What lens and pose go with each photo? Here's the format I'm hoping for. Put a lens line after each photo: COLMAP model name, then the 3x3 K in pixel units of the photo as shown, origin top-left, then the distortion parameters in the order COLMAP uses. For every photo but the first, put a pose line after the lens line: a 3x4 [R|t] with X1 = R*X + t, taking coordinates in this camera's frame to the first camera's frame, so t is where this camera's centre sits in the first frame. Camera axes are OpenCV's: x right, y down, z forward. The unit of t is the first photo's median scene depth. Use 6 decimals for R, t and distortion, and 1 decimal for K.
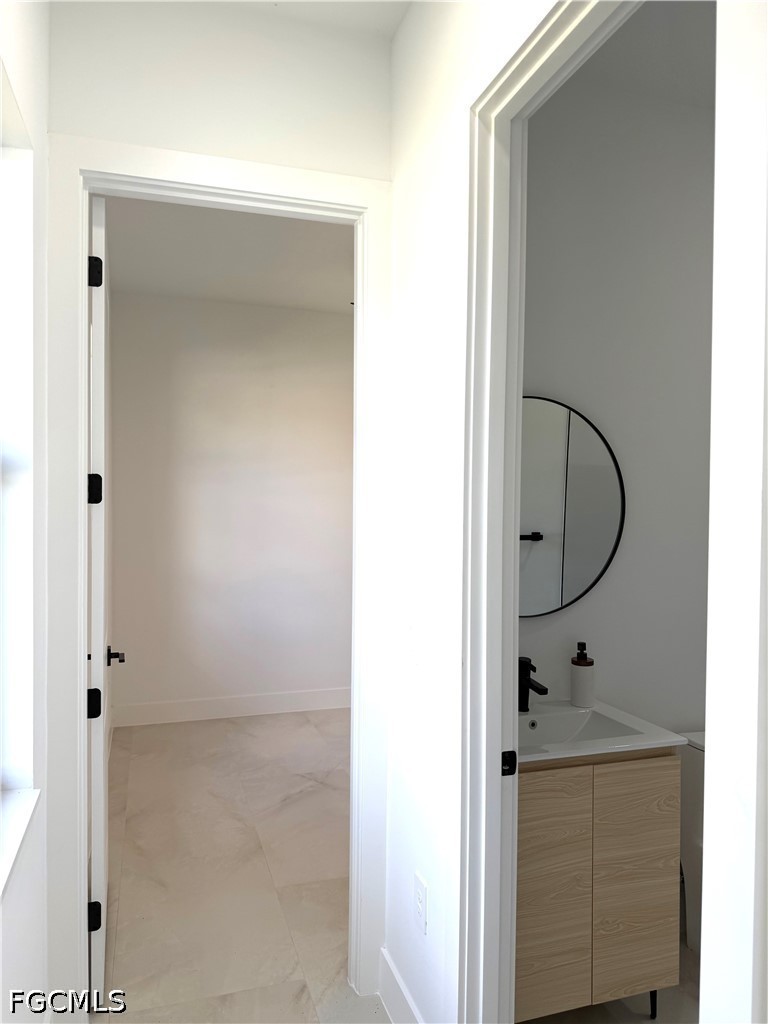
lens RADIAL K [[734.1, 0, 374.1], [0, 734.1, 513.2], [0, 0, 1]] dist [0.090466, -0.150088]
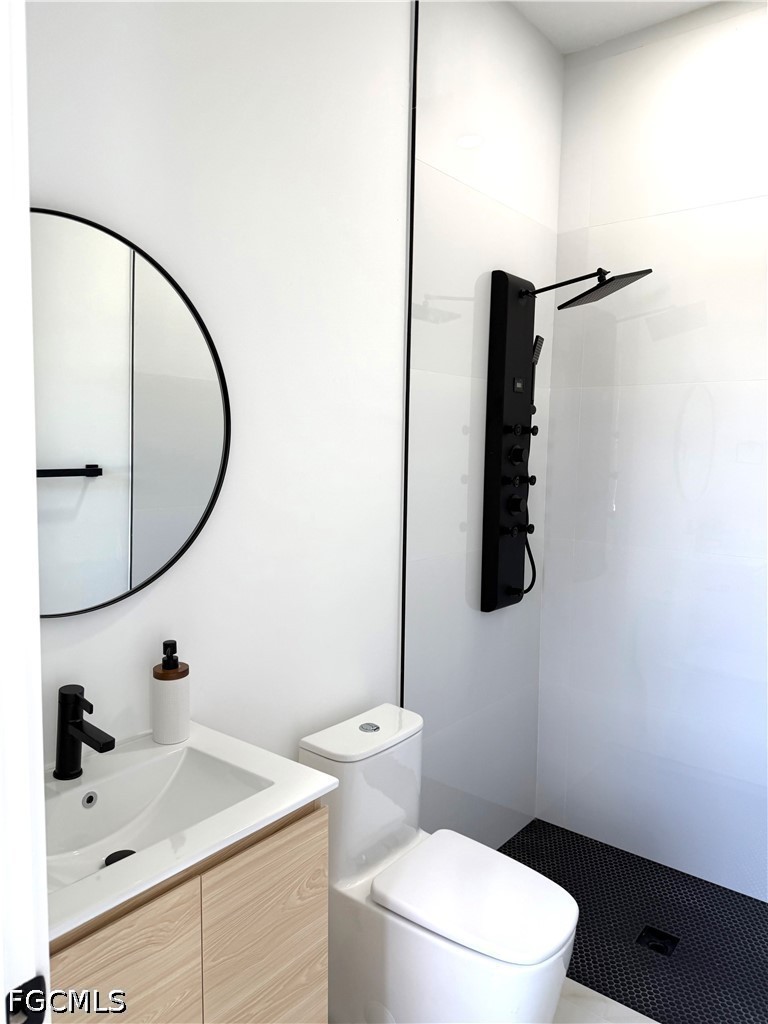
lens RADIAL K [[734.1, 0, 374.1], [0, 734.1, 513.2], [0, 0, 1]] dist [0.090466, -0.150088]
pose [[0.839975, -0.051518, 0.540173, 0.098684], [0.001897, 0.995755, 0.092019, 0.011331], [-0.542621, -0.076269, 0.836508, 0.411075]]
